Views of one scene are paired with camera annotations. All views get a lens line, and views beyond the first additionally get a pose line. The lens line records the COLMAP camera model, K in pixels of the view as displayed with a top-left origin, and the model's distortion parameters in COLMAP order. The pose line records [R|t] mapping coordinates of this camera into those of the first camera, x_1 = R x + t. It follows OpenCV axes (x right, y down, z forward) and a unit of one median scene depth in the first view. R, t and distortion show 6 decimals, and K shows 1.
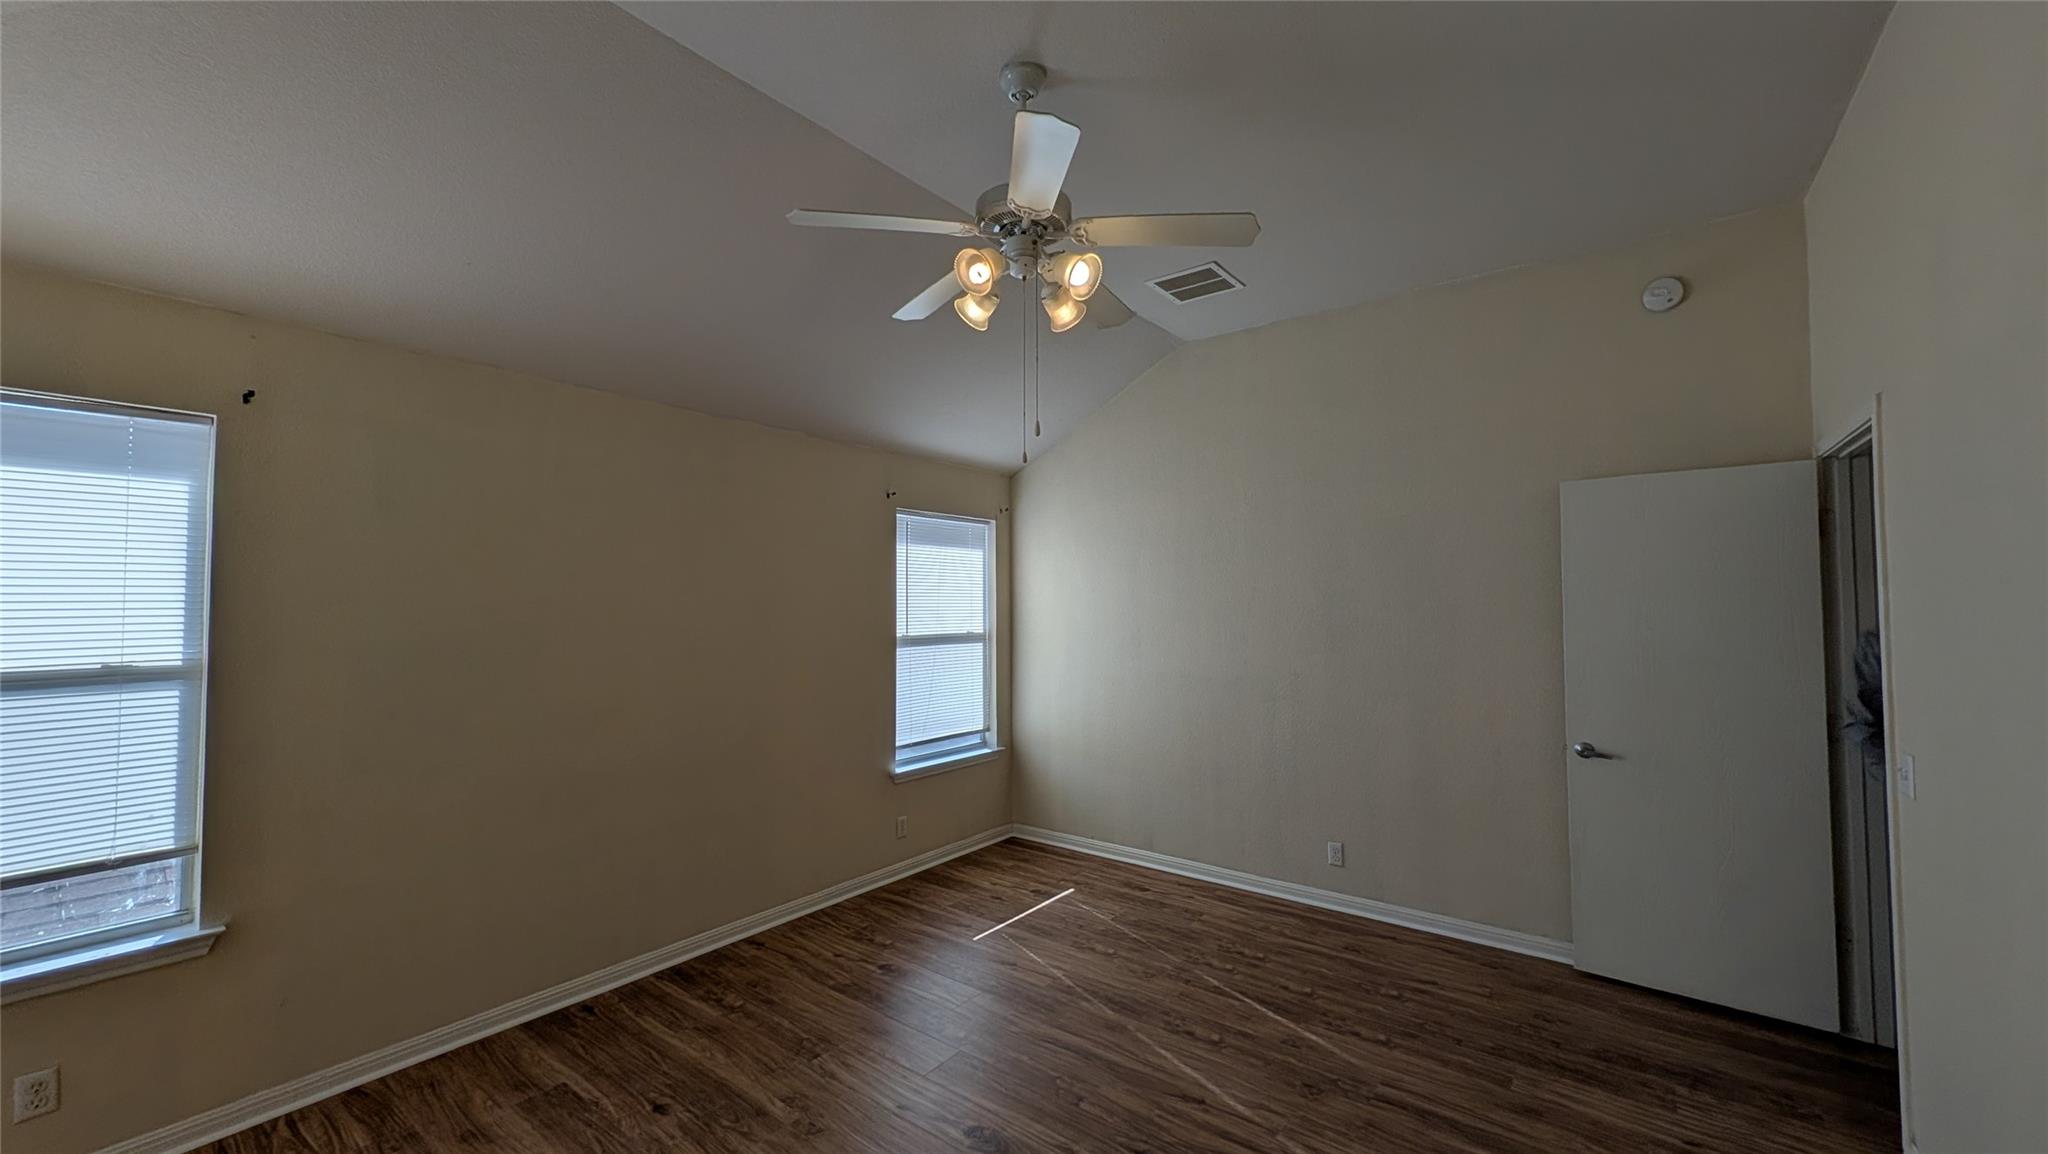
lens RADIAL K [[770.2, 0, 1024.0], [0, 770.2, 577.0], [0, 0, 1]] dist [0.002573, 0.000366]
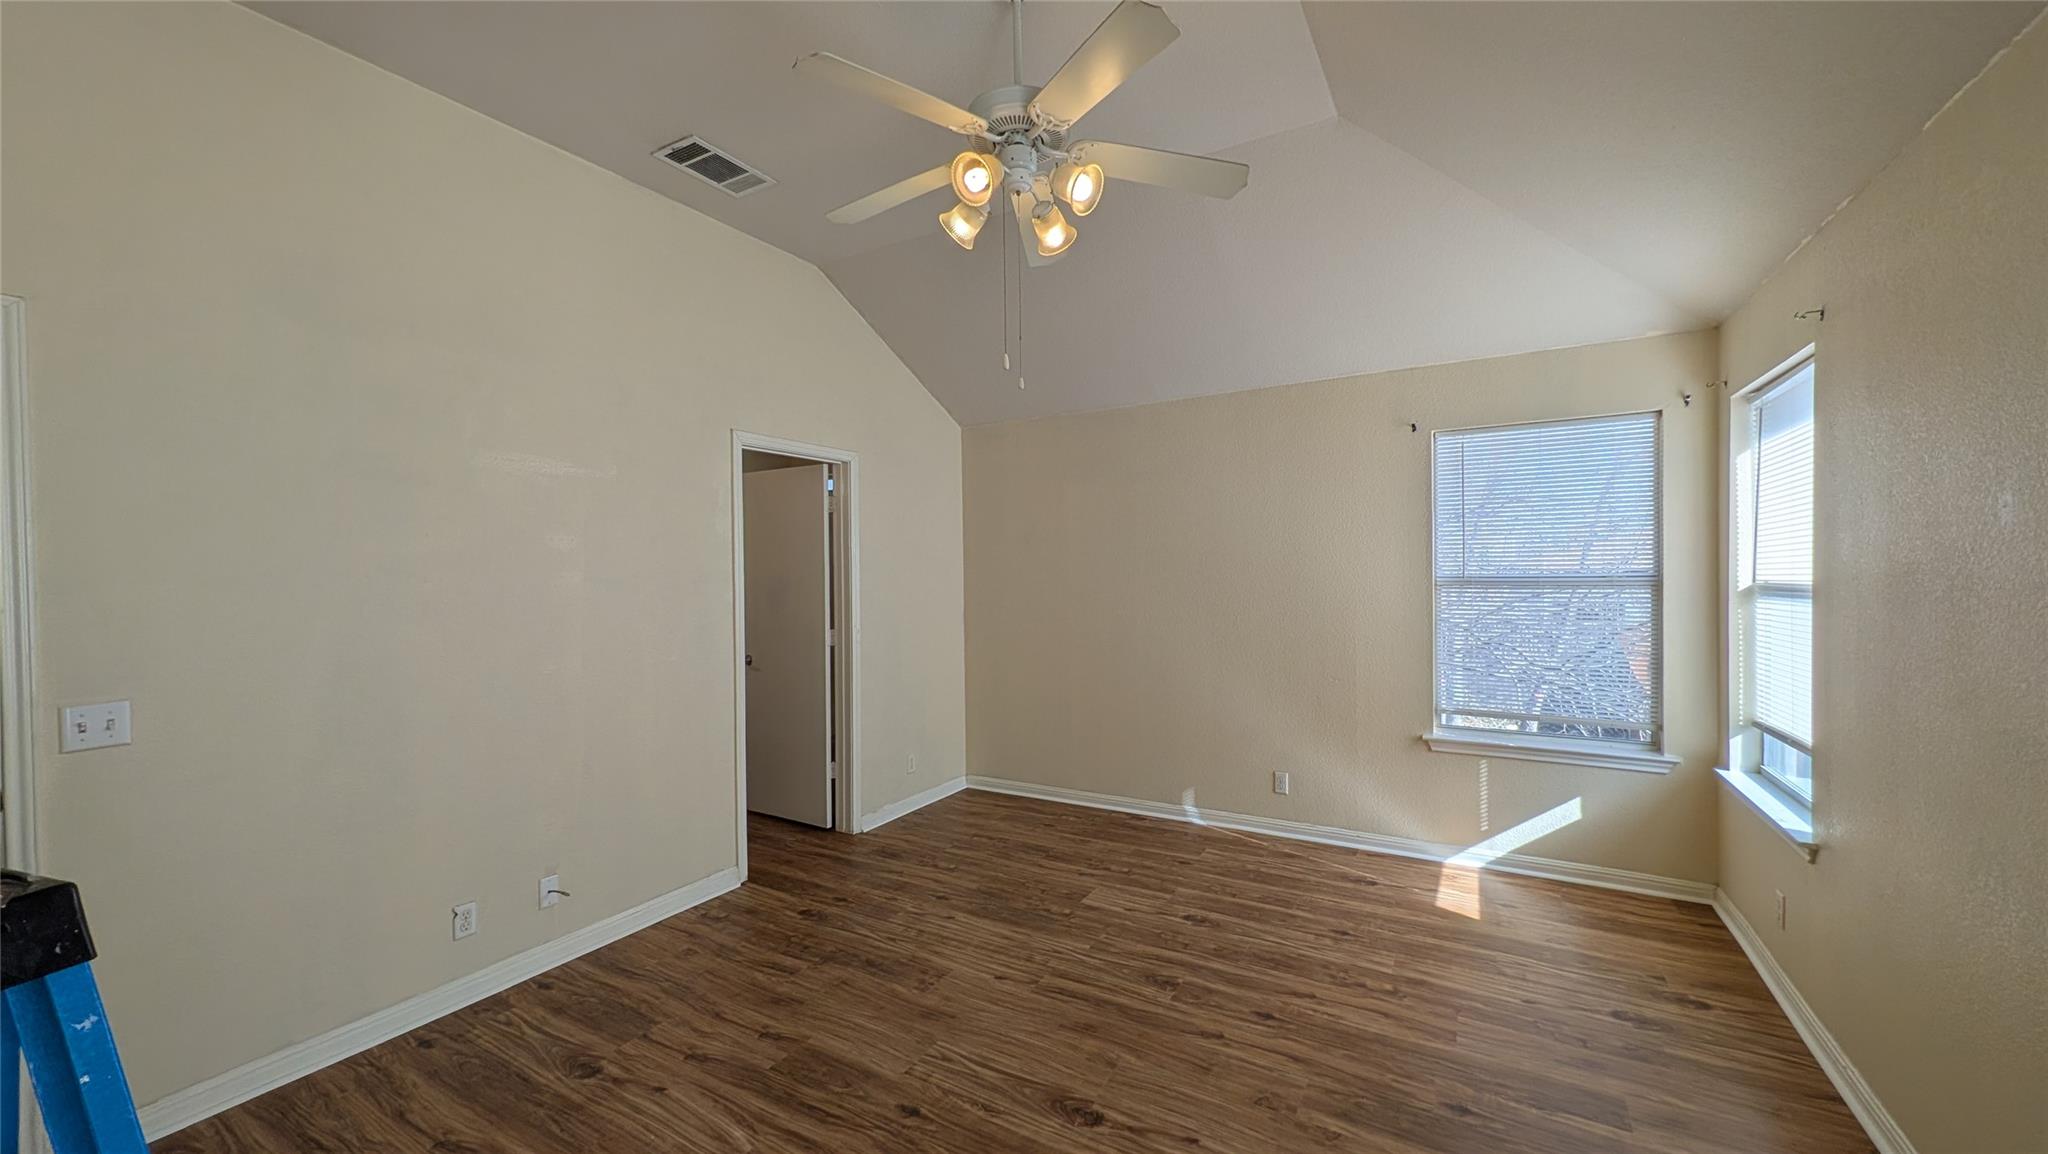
lens RADIAL K [[770.2, 0, 1024.0], [0, 770.2, 577.0], [0, 0, 1]] dist [0.002573, 0.000366]
pose [[-0.992670, 0.015946, -0.119804, 0.078678], [0.019277, 0.999458, -0.026699, 0.076331], [0.119313, -0.028813, -0.992439, 1.321986]]
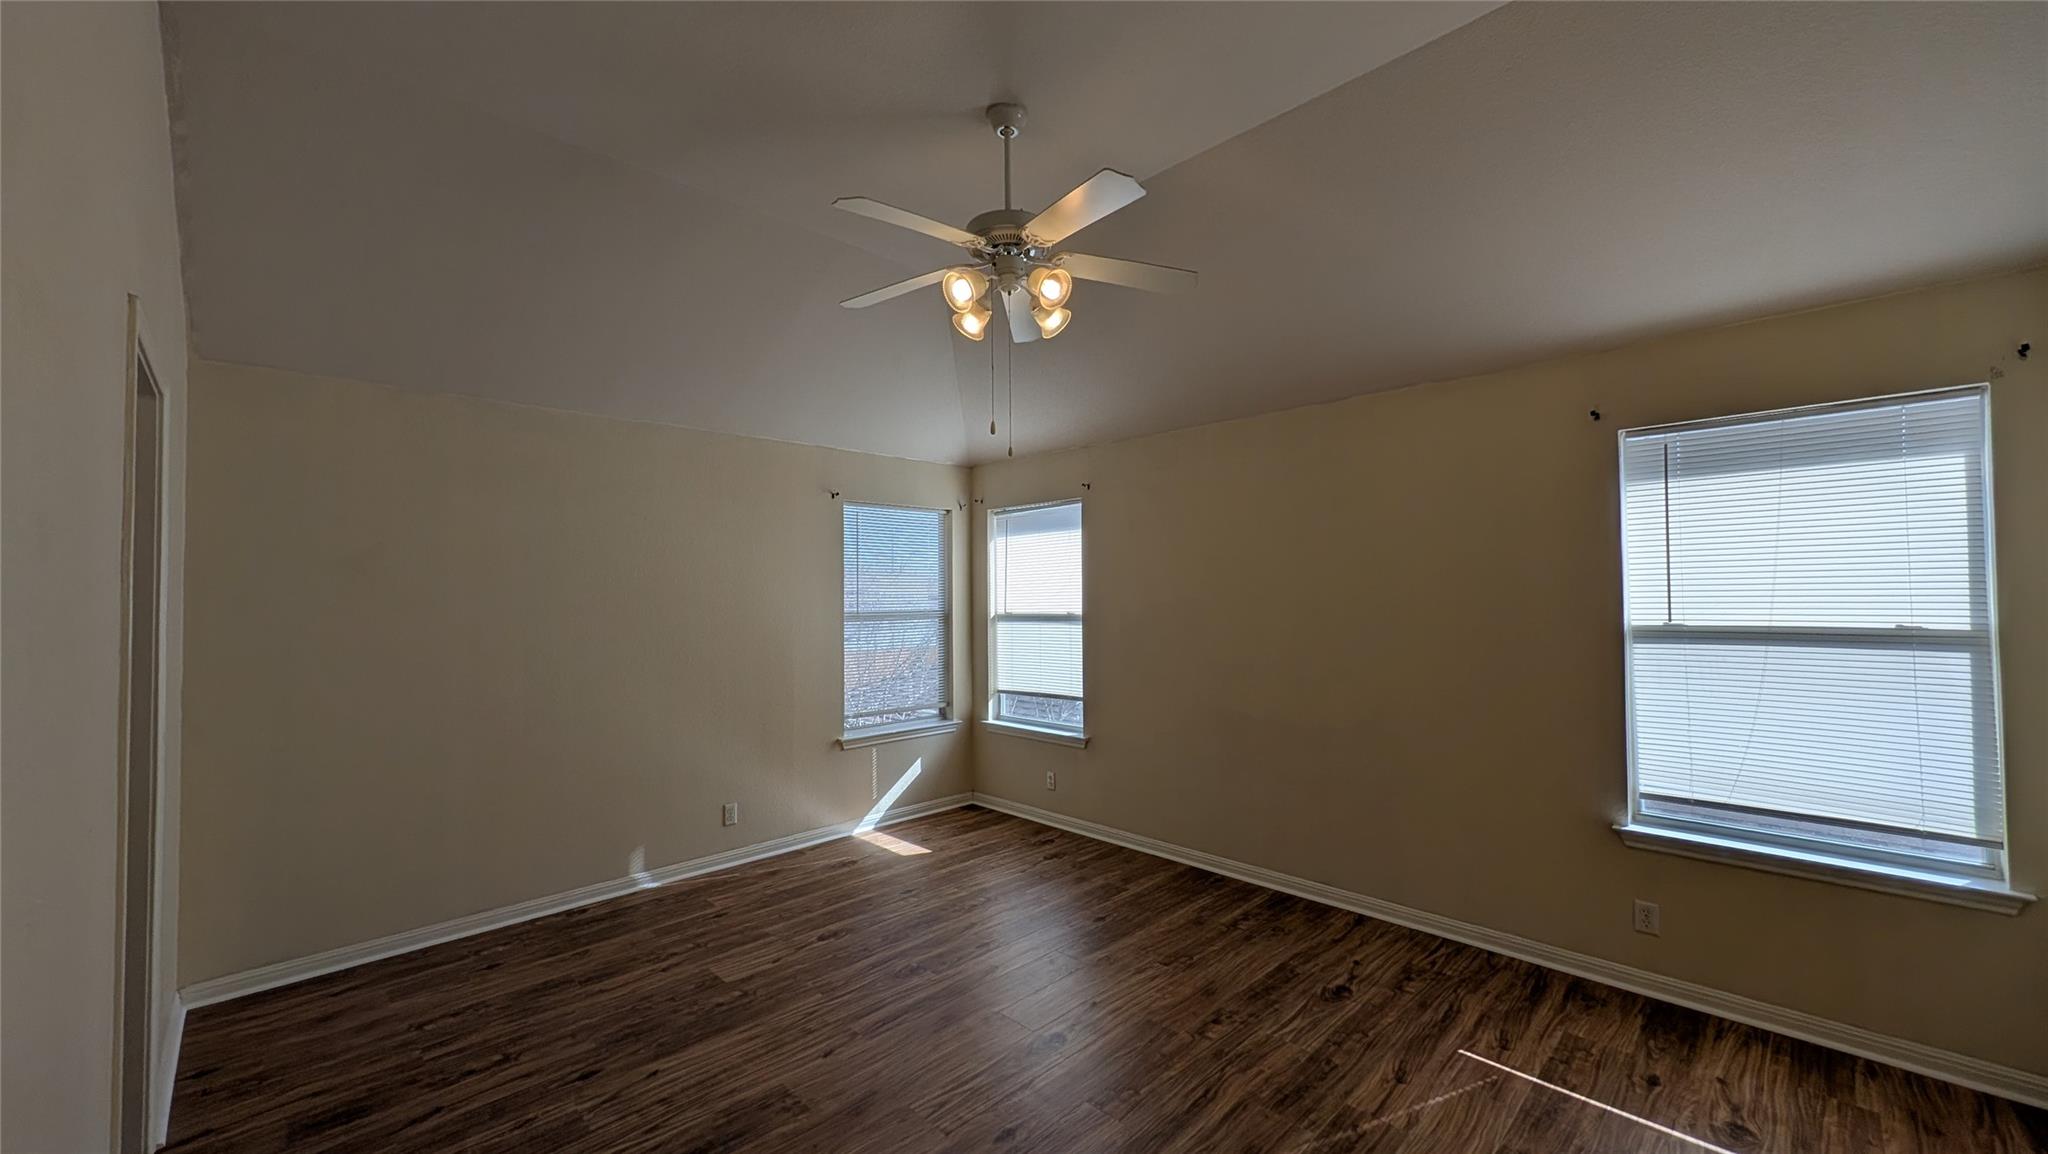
lens RADIAL K [[771.9, 0, 1024.0], [0, 771.9, 577.0], [0, 0, 1]] dist [0.000556, -0.000225]
pose [[-0.133334, -0.021242, -0.990844, 0.765466], [0.044451, 0.998636, -0.027390, 0.043013], [0.990074, -0.047696, -0.132207, 0.787641]]
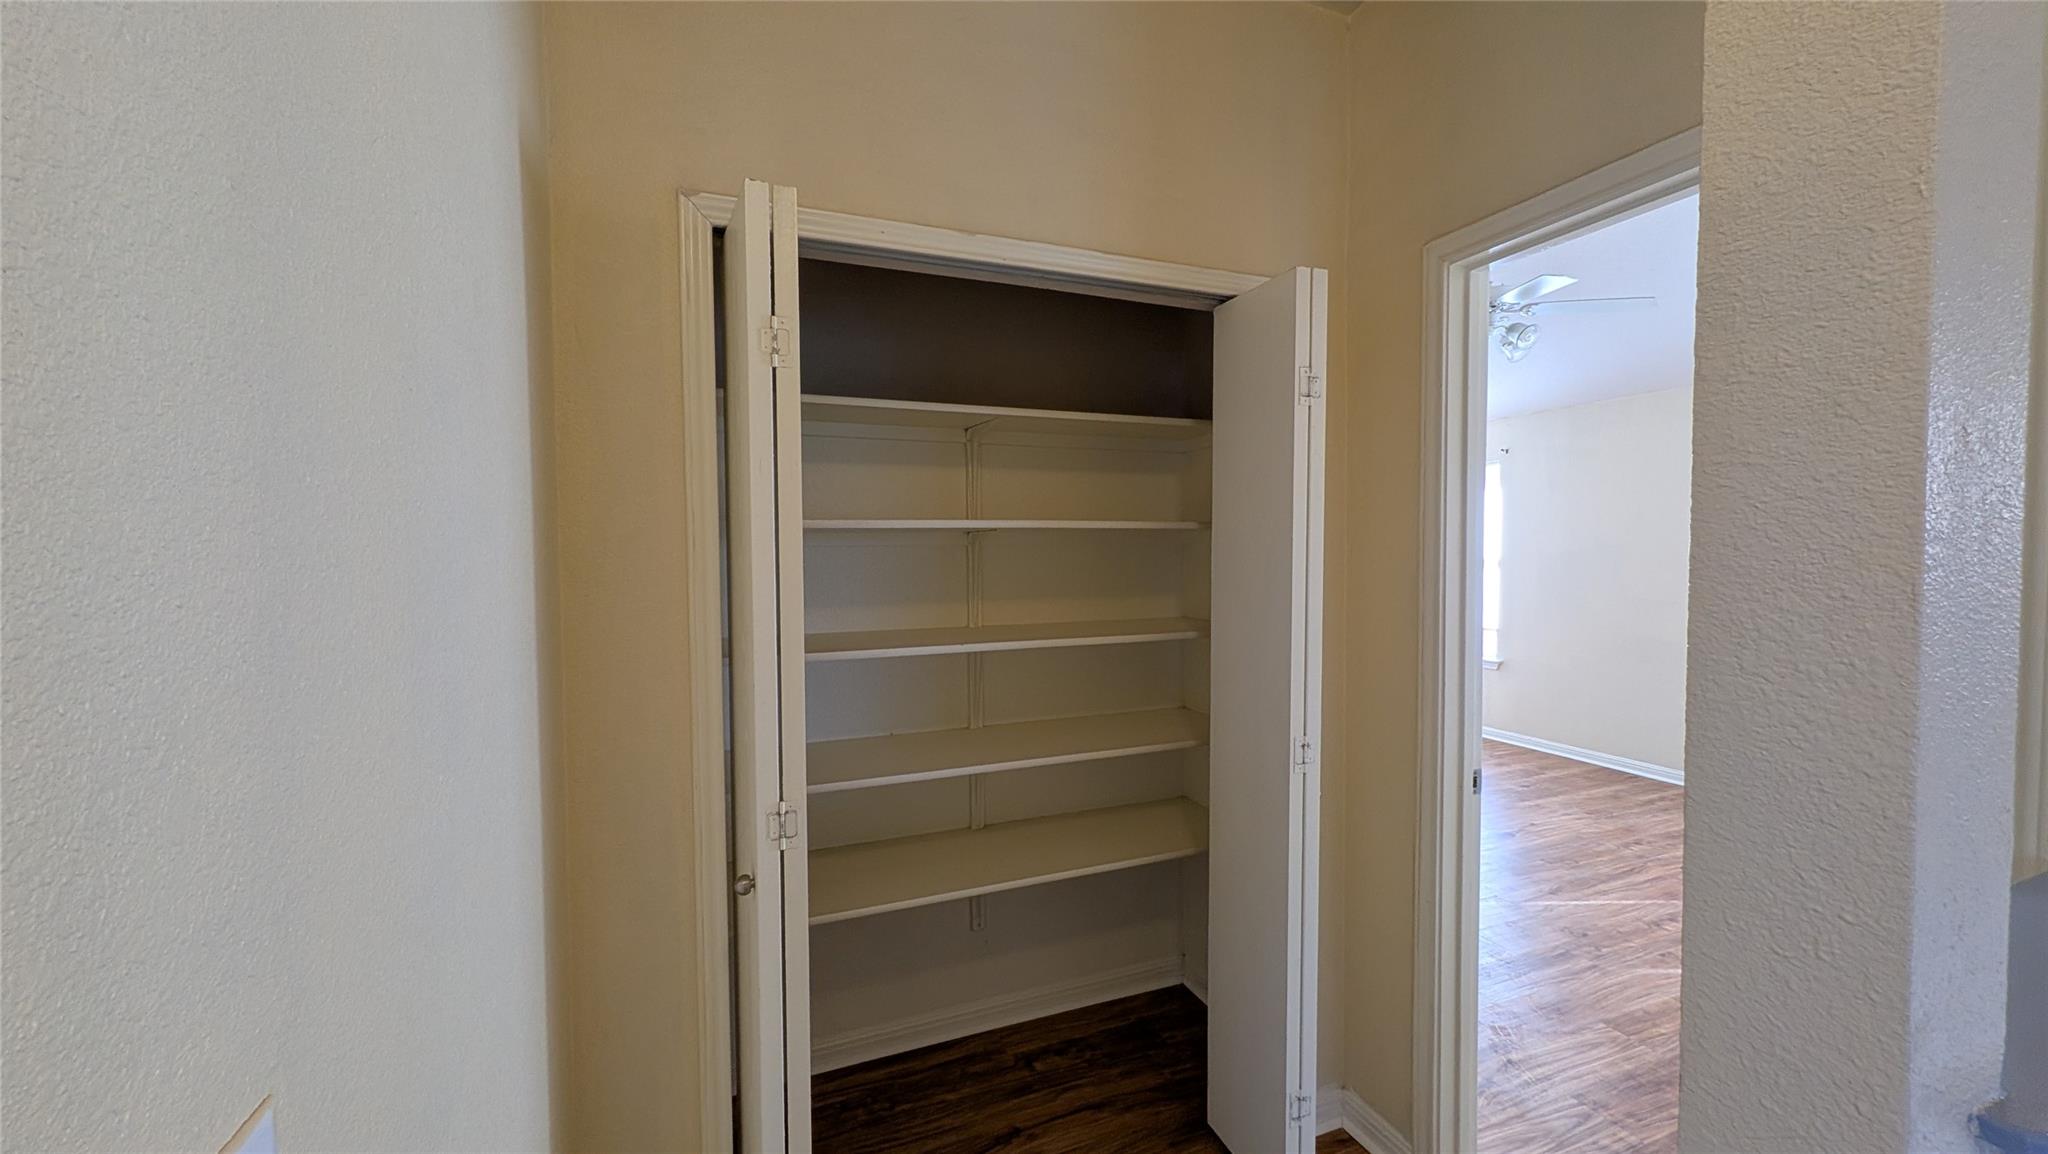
lens RADIAL K [[770.2, 0, 1024.0], [0, 770.2, 577.0], [0, 0, 1]] dist [0.002573, 0.000366]
pose [[-0.512741, 0.037375, -0.857729, 1.372396], [0.041167, 0.998973, 0.018920, 0.041788], [0.857556, -0.025609, -0.513753, 0.673599]]
